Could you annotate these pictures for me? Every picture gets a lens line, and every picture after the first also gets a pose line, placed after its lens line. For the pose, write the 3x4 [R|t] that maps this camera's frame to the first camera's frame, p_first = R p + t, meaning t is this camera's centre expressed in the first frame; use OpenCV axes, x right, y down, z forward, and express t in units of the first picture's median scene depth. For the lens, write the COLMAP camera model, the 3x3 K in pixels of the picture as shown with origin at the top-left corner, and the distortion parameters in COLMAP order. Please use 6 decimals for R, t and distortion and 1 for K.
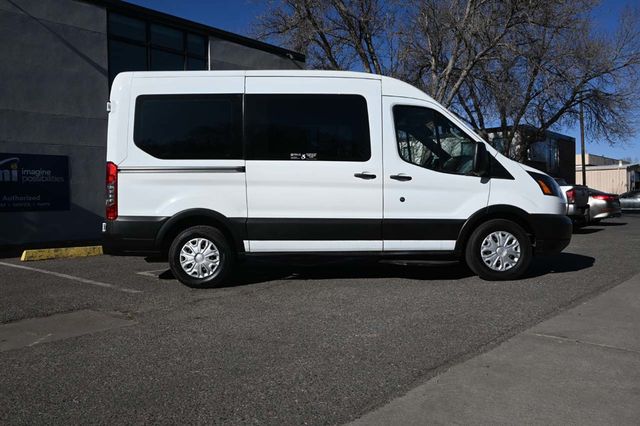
lens RADIAL K [[538.1, 0, 320.0], [0, 538.1, 213.0], [0, 0, 1]] dist [-0.014821, -0.007474]
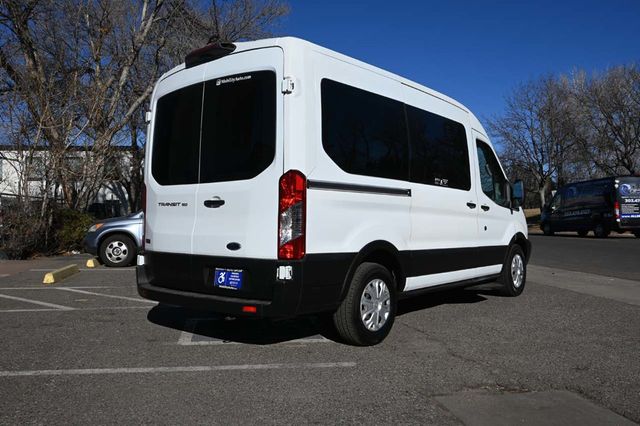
lens RADIAL K [[538.1, 0, 320.0], [0, 538.1, 213.0], [0, 0, 1]] dist [-0.014821, -0.007474]
pose [[0.648727, 0.020626, 0.760742, -0.857778], [0.012199, 0.999222, -0.037495, -0.019196], [-0.760923, 0.033604, 0.647971, 0.552252]]
